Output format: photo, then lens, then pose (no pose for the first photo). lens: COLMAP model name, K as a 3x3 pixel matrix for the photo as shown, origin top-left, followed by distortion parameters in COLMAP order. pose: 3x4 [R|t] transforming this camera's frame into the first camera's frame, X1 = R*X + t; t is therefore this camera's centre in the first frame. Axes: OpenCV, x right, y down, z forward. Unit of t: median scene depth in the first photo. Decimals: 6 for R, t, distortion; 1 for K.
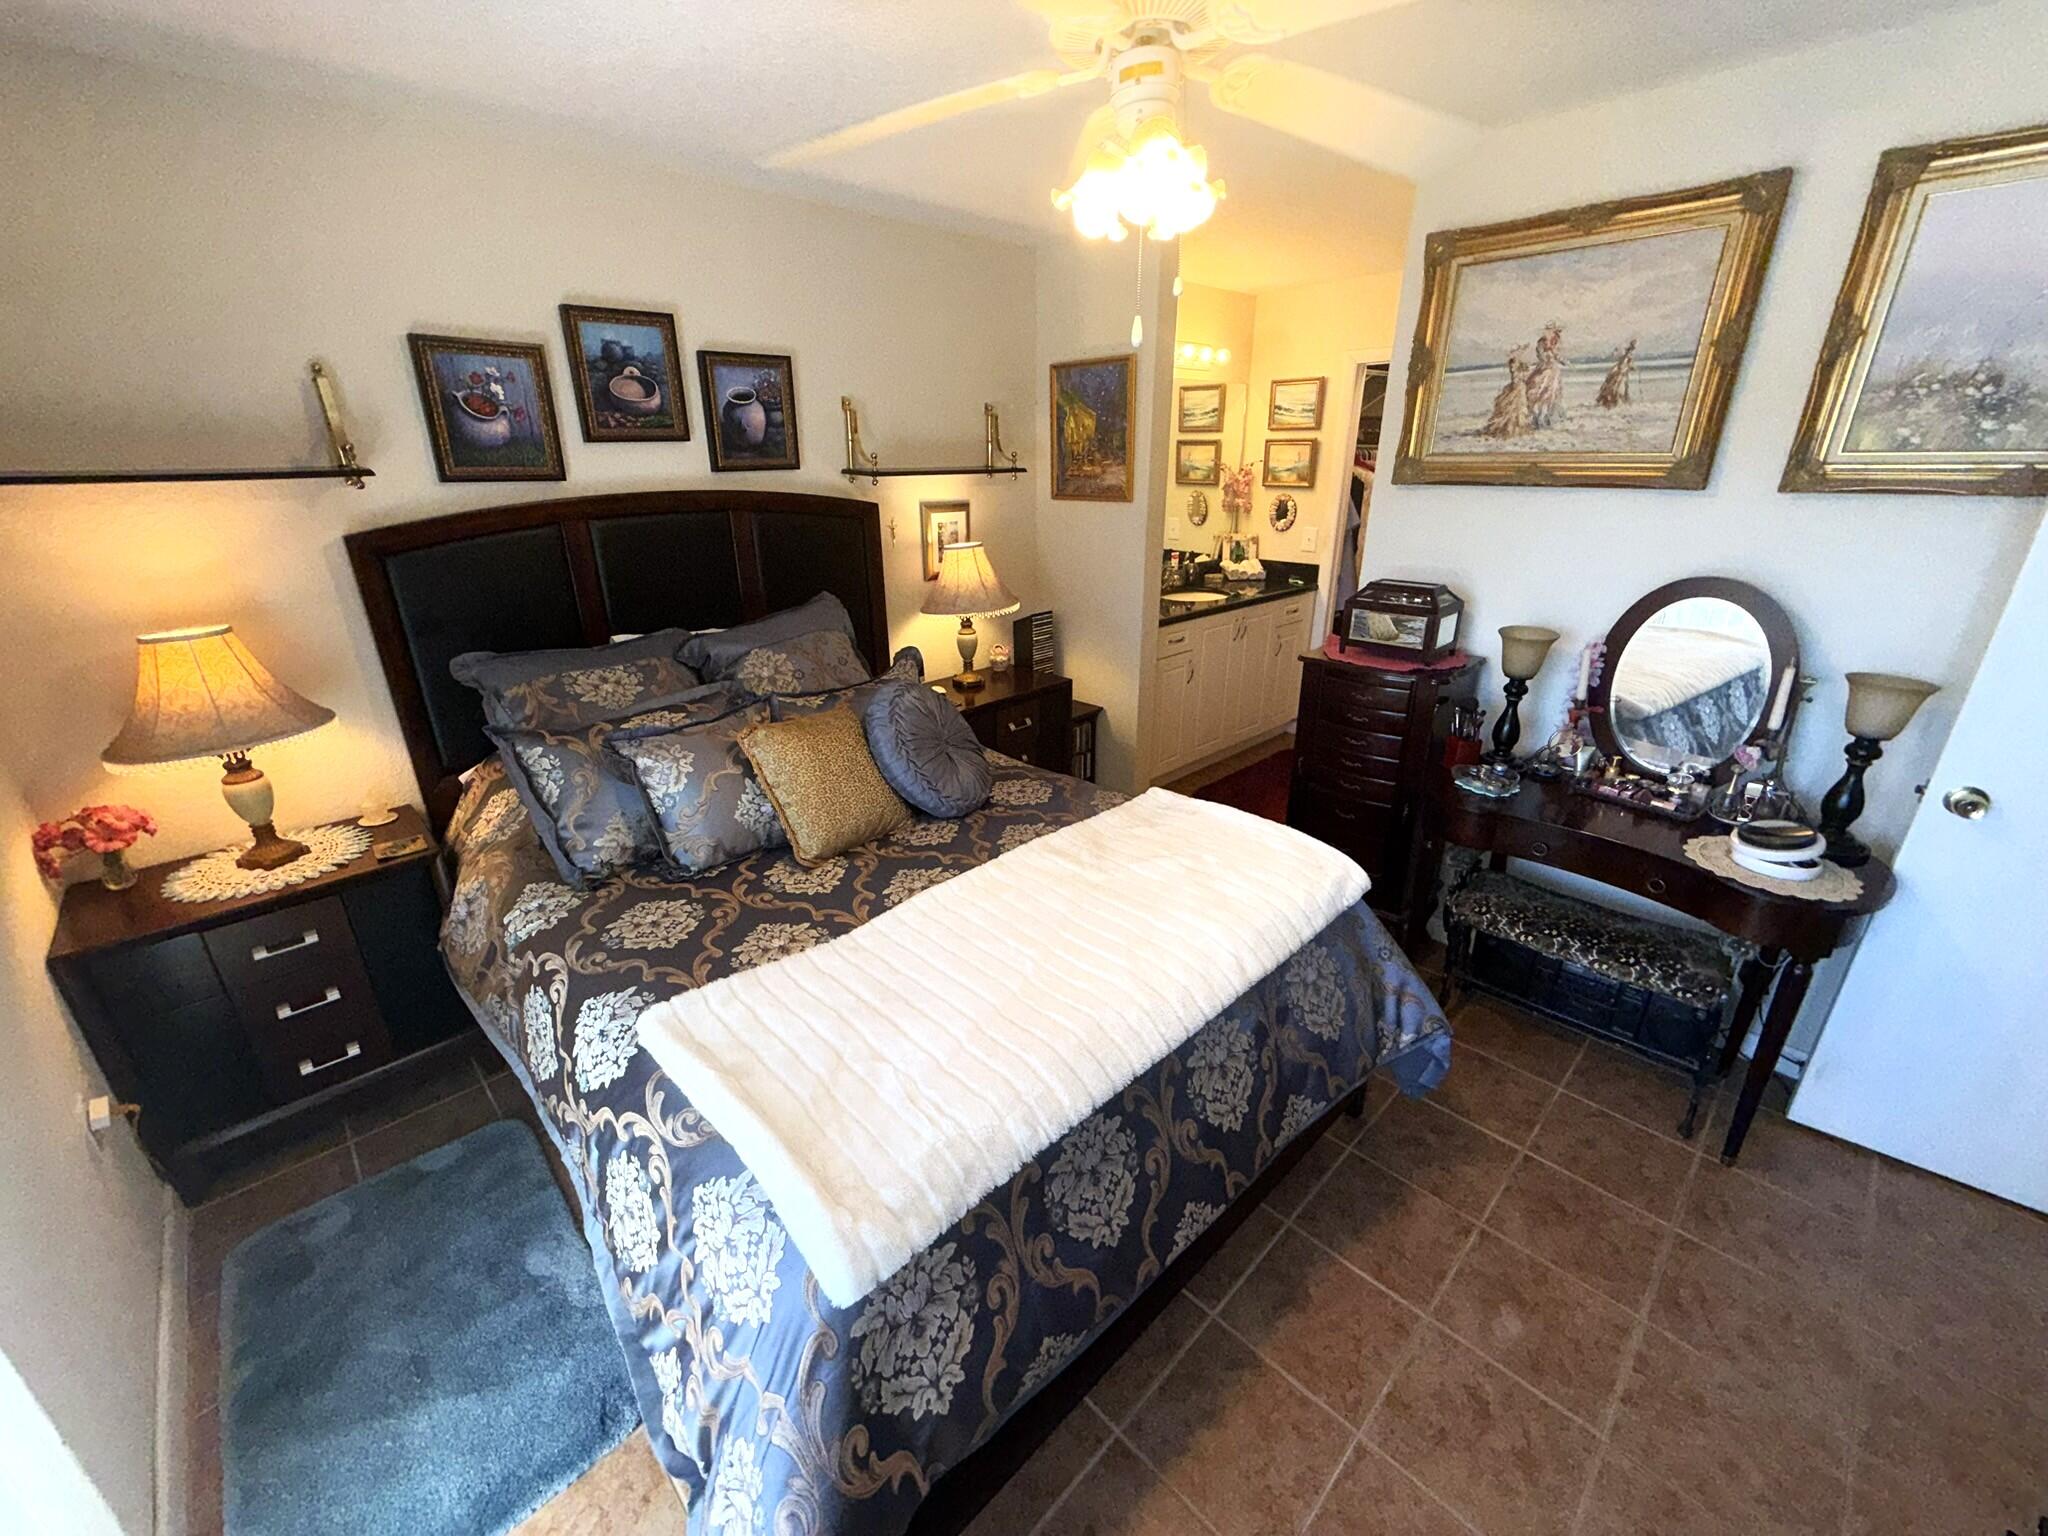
lens RADIAL K [[818.0, 0, 1016.0], [0, 818.0, 766.6], [0, 0, 1]] dist [0.001627, -0.000302]
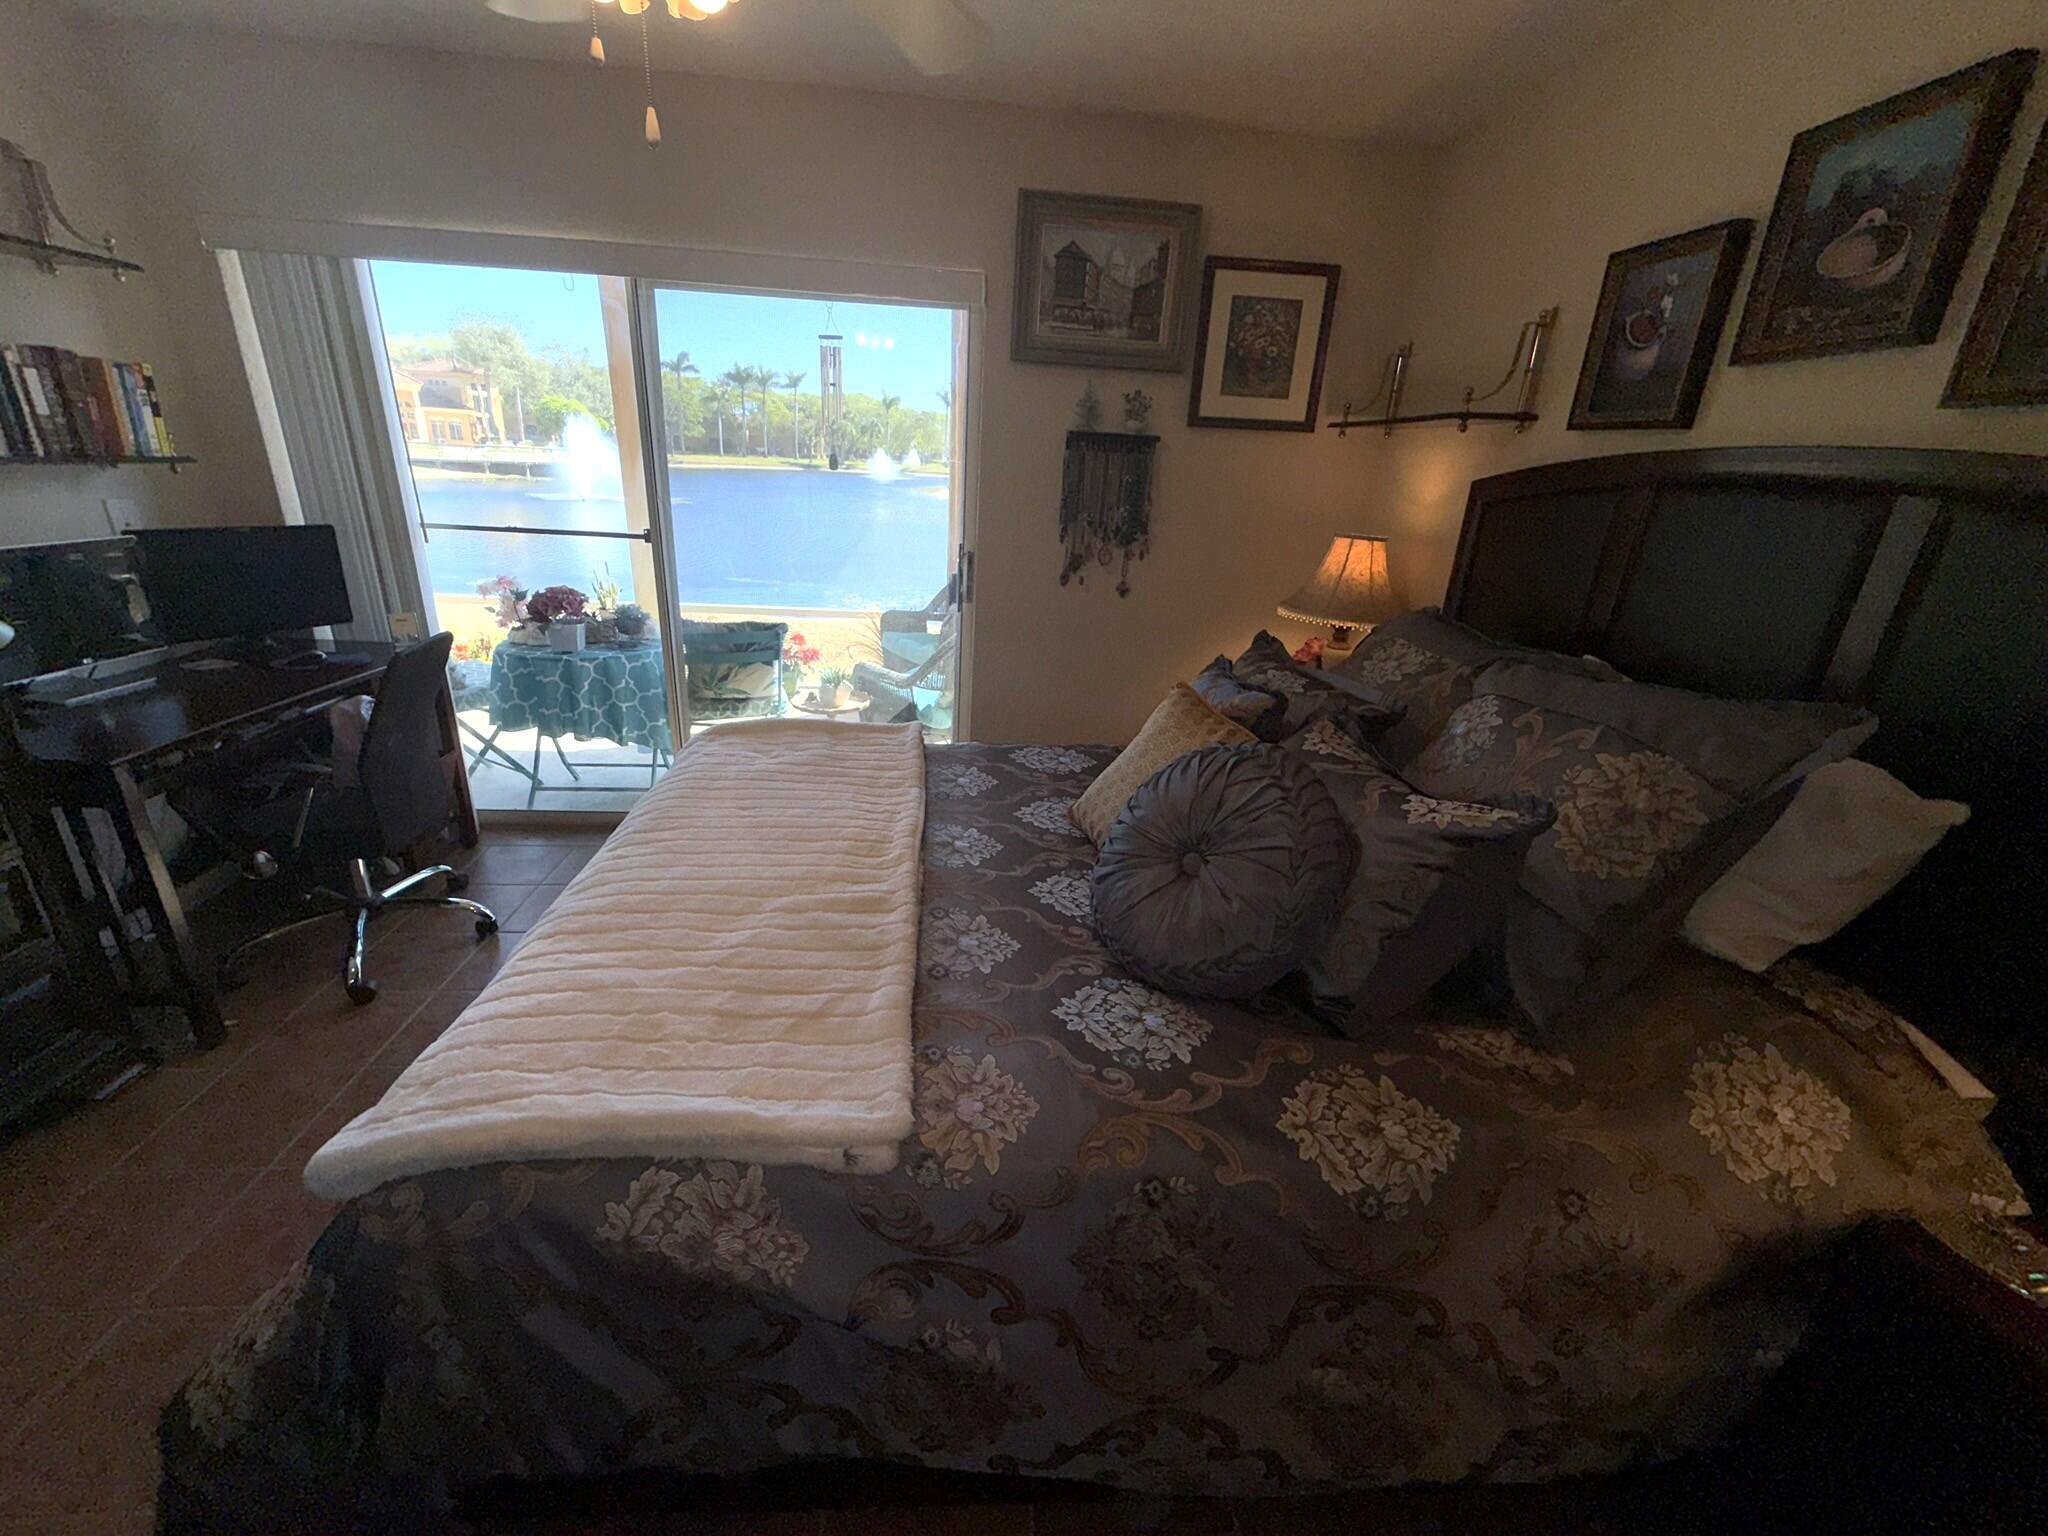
lens RADIAL K [[818.0, 0, 1016.0], [0, 818.0, 766.6], [0, 0, 1]] dist [0.001627, -0.000302]
pose [[-0.627428, 0.251863, -0.736817, 0.366414], [-0.323451, 0.776448, 0.540840, -0.323317], [0.708317, 0.577663, -0.405700, 1.054536]]
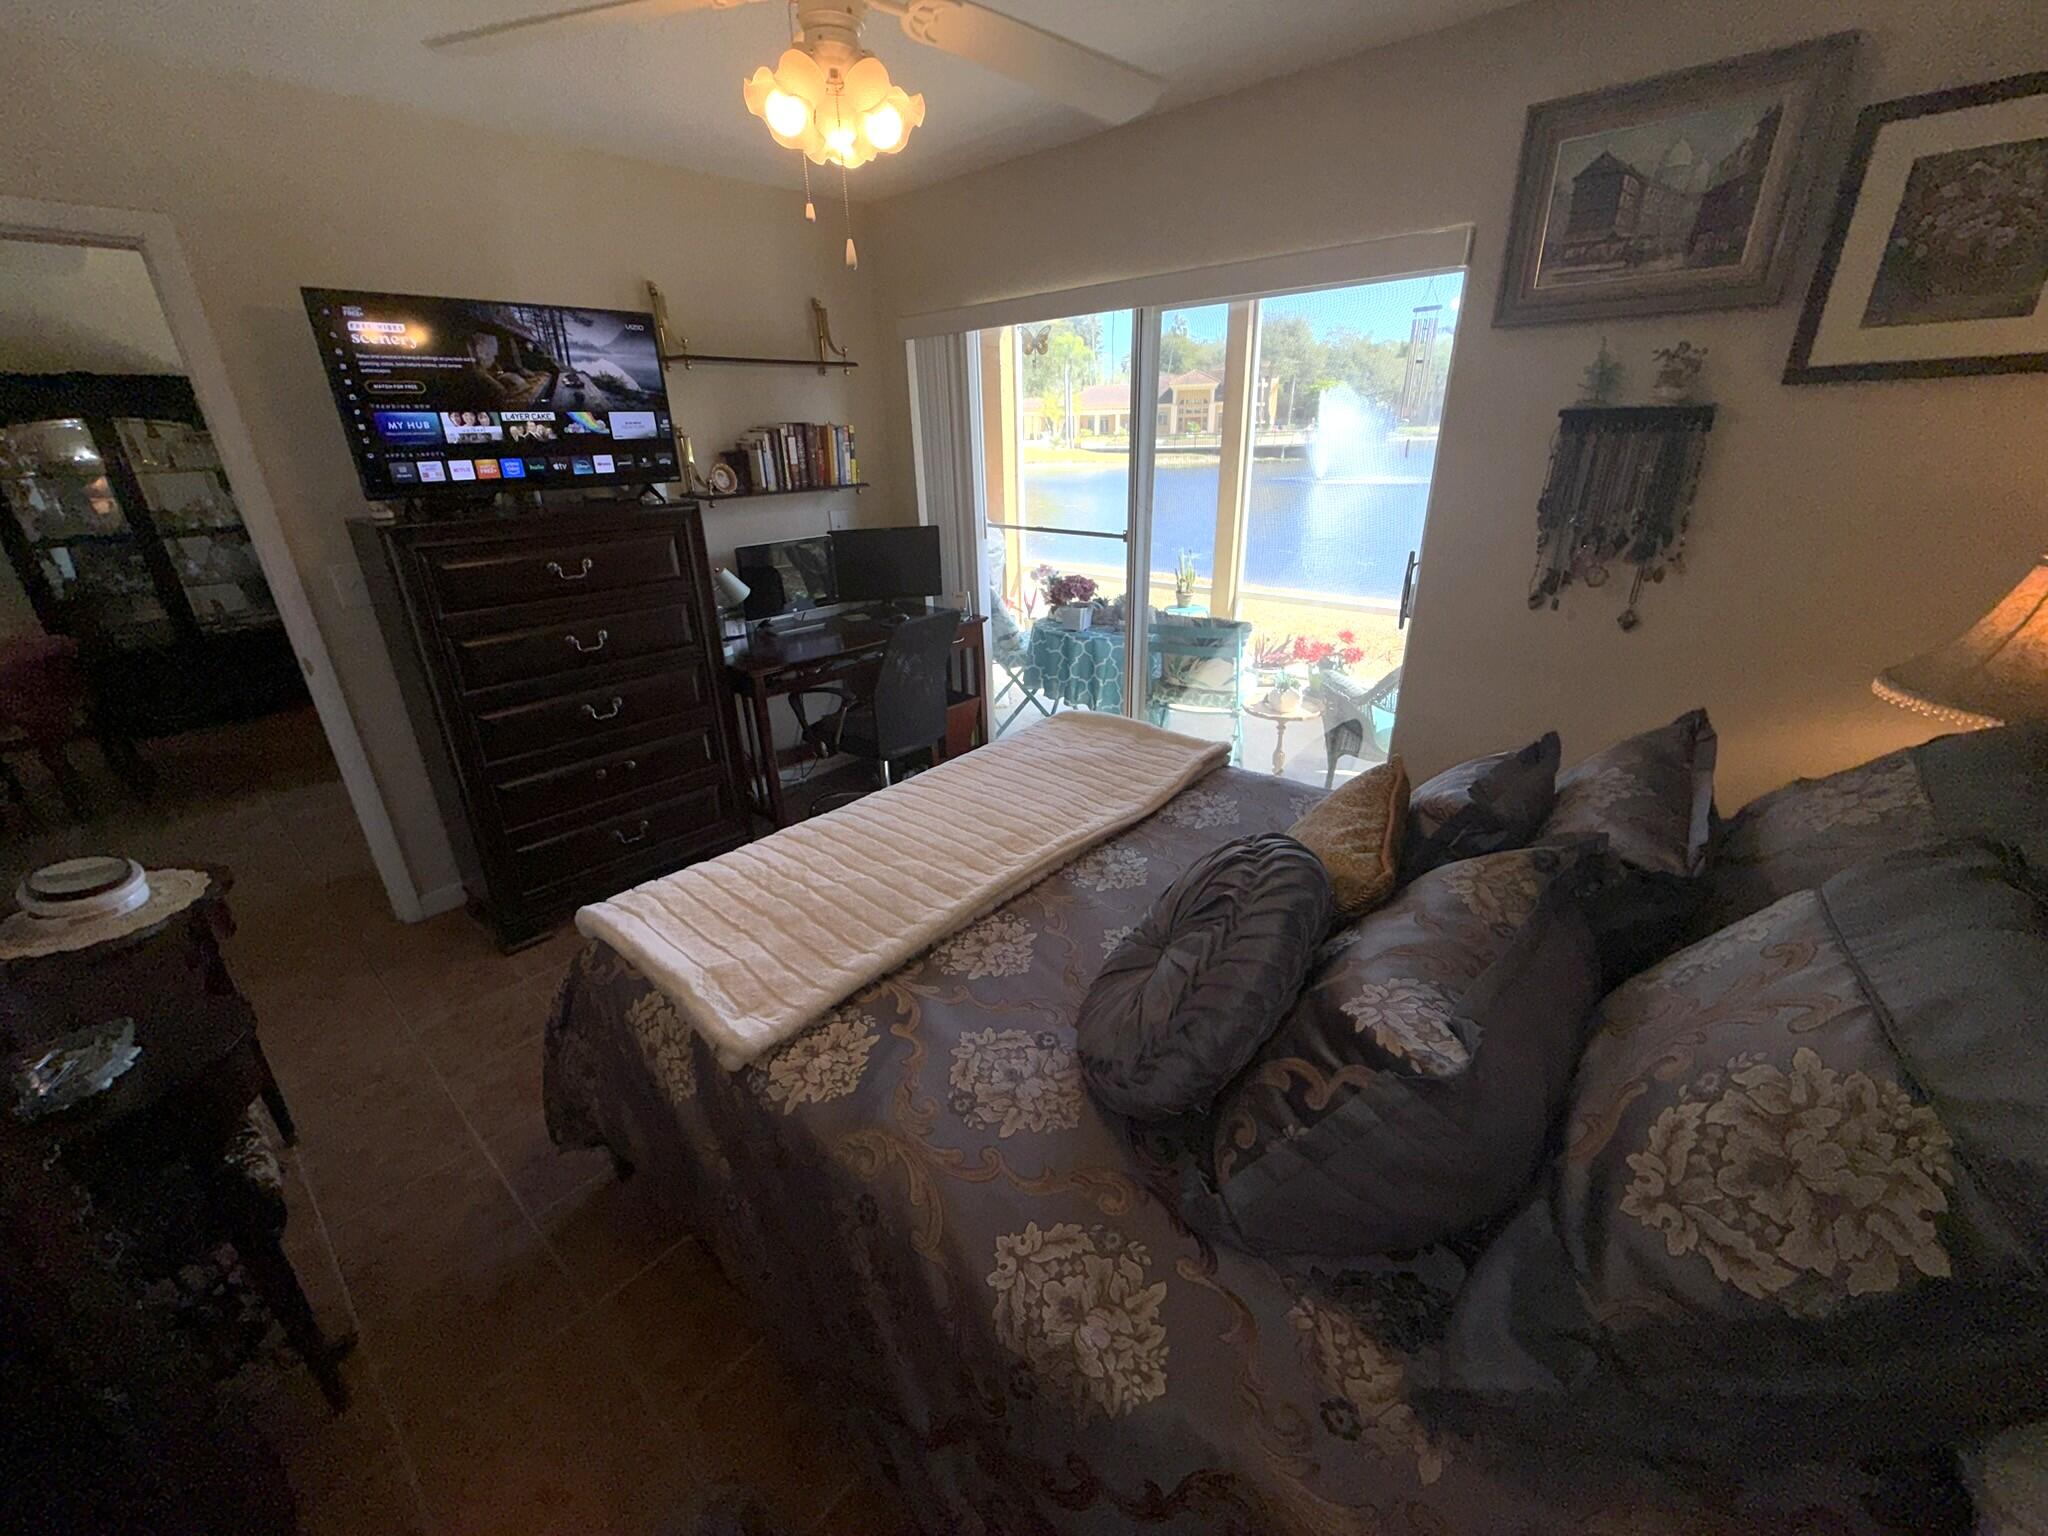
lens RADIAL K [[818.0, 0, 1016.0], [0, 818.0, 766.6], [0, 0, 1]] dist [0.001627, -0.000302]
pose [[-0.996510, 0.063977, -0.053610, 0.018934], [0.009025, 0.721099, 0.692773, -0.425596], [0.082980, 0.689872, -0.719160, 1.210073]]
